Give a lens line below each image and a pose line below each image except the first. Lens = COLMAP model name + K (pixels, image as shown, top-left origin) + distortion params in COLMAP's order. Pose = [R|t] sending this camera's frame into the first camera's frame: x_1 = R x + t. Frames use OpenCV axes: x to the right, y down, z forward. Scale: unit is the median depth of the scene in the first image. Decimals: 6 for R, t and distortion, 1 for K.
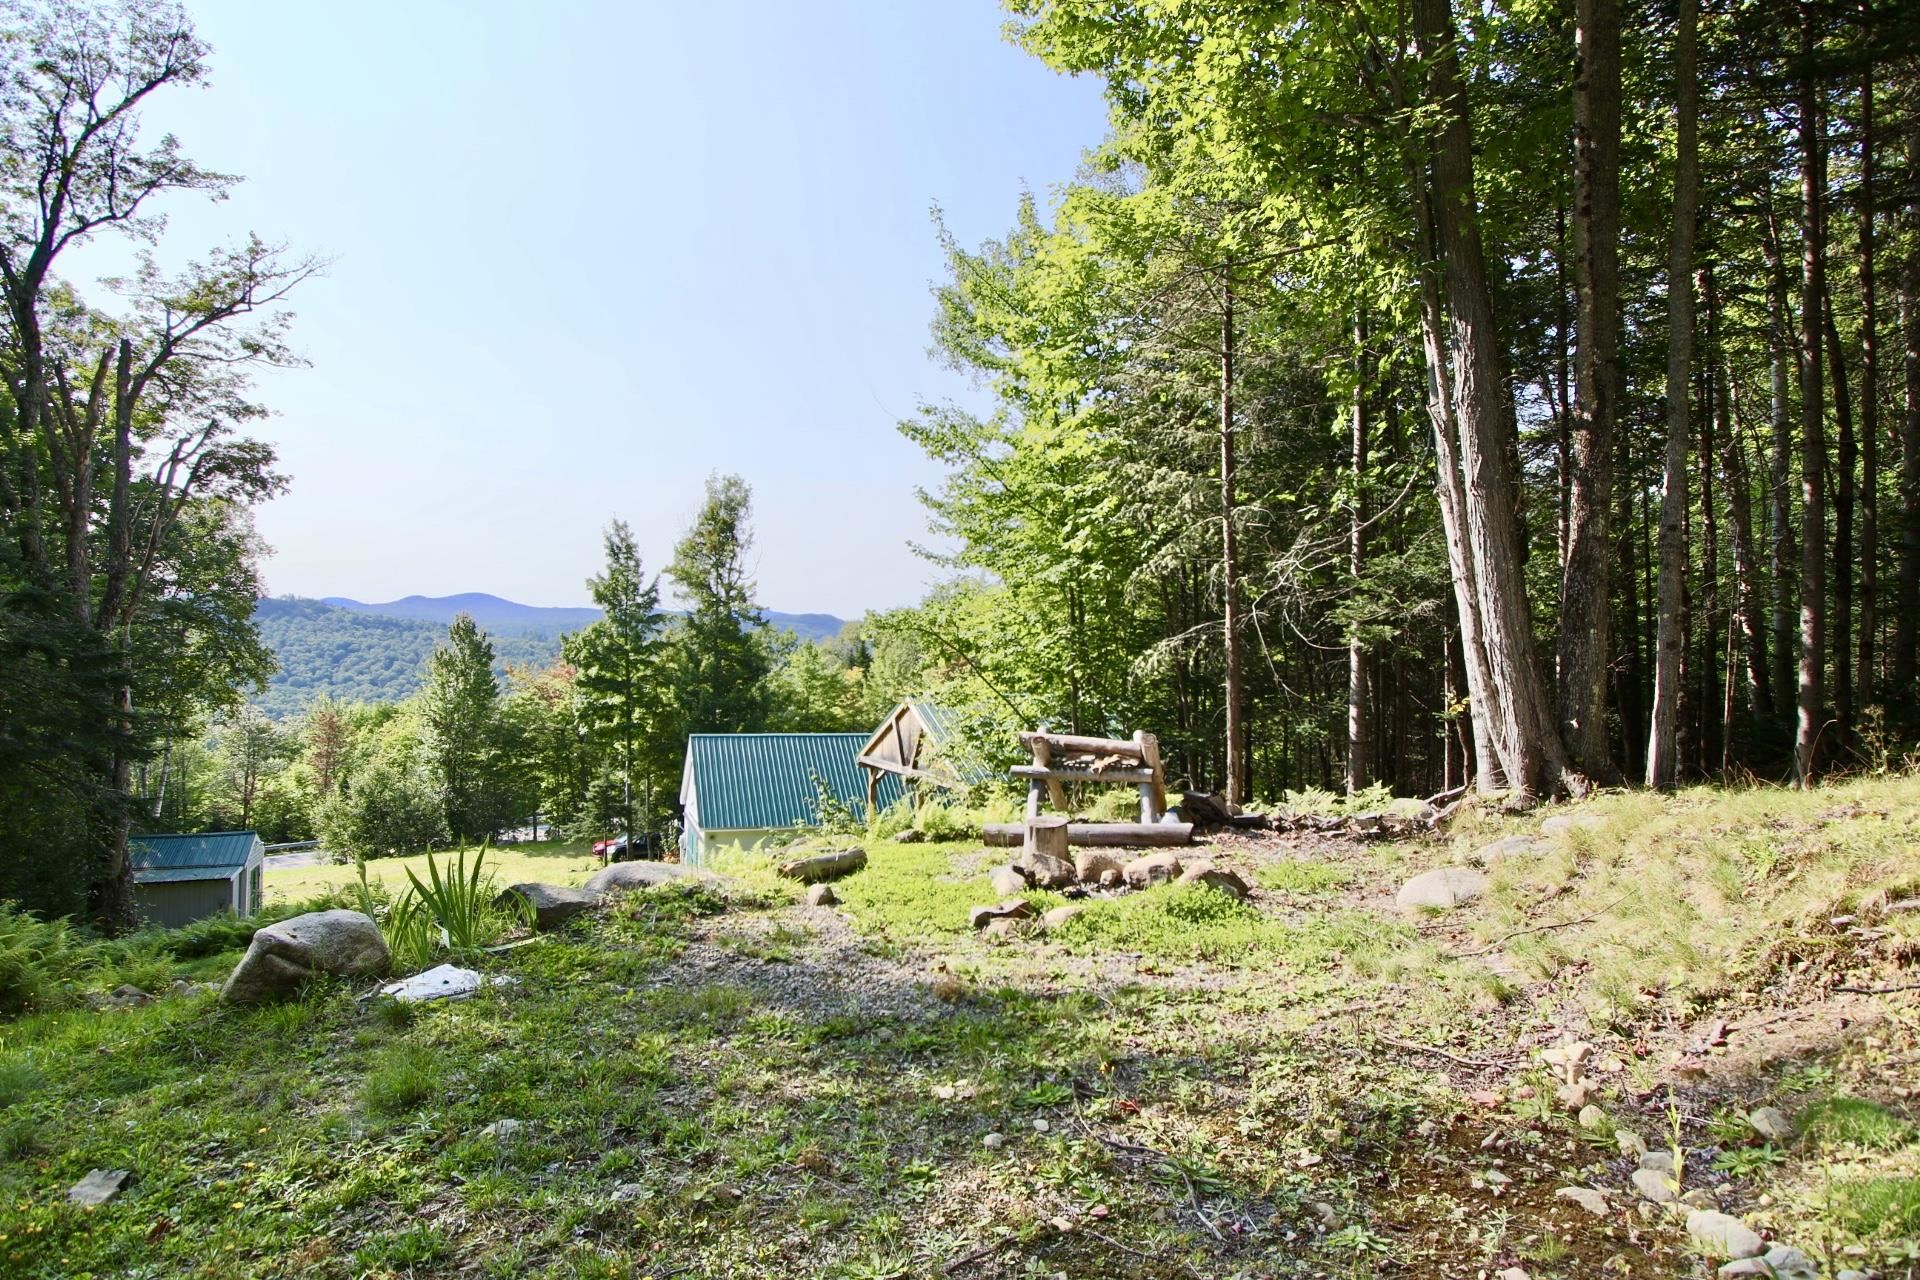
lens RADIAL K [[1045.9, 0, 973.0], [0, 1045.9, 645.1], [0, 0, 1]] dist [-0.031587, 0.022241]
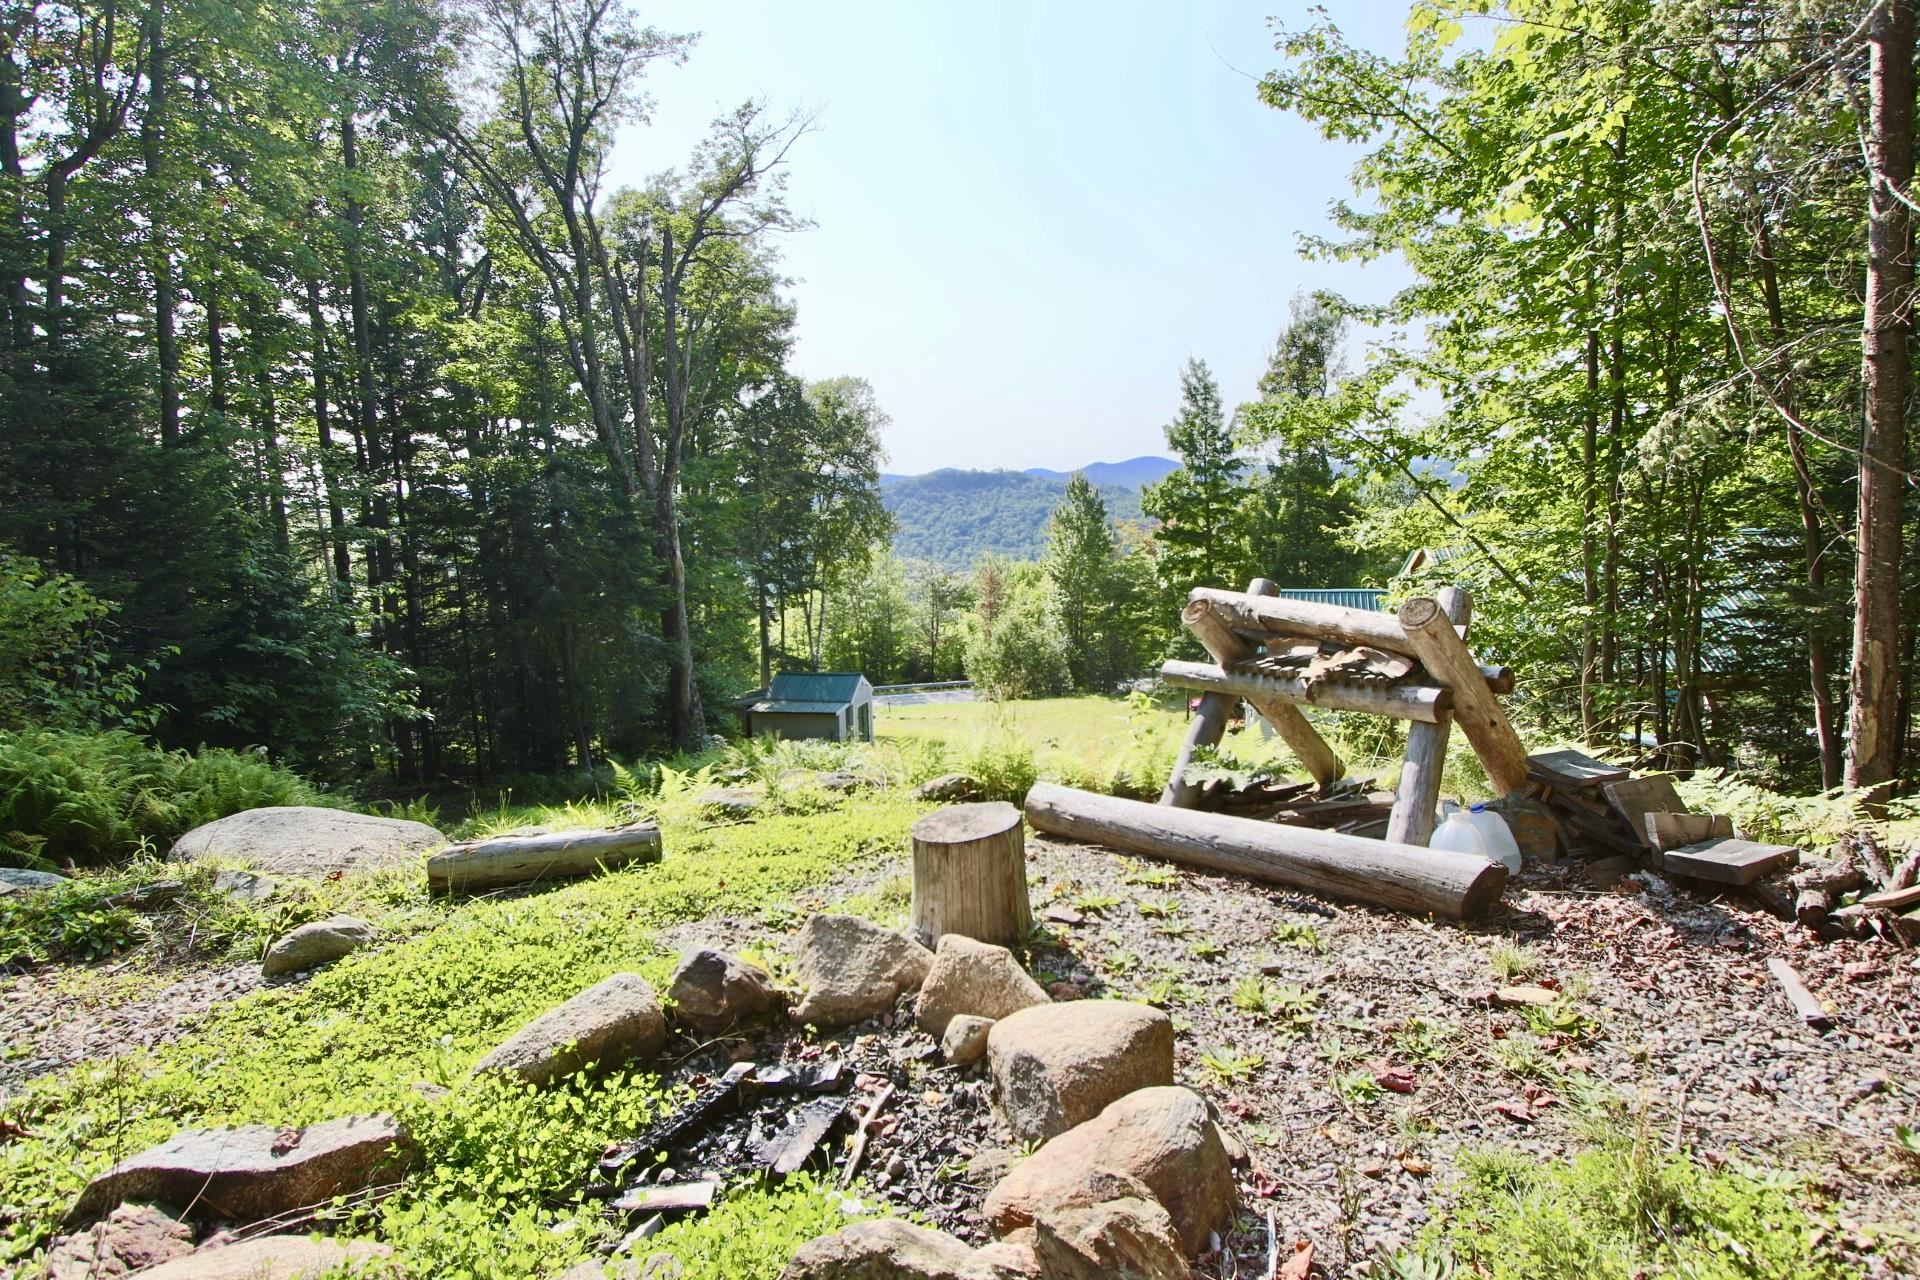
lens RADIAL K [[1045.9, 0, 973.0], [0, 1045.9, 645.1], [0, 0, 1]] dist [-0.031587, 0.022241]
pose [[0.814412, 0.038084, -0.579036, 0.045406], [0.042369, 0.991278, 0.124790, 0.008766], [0.578738, -0.126164, 0.805696, 0.108391]]
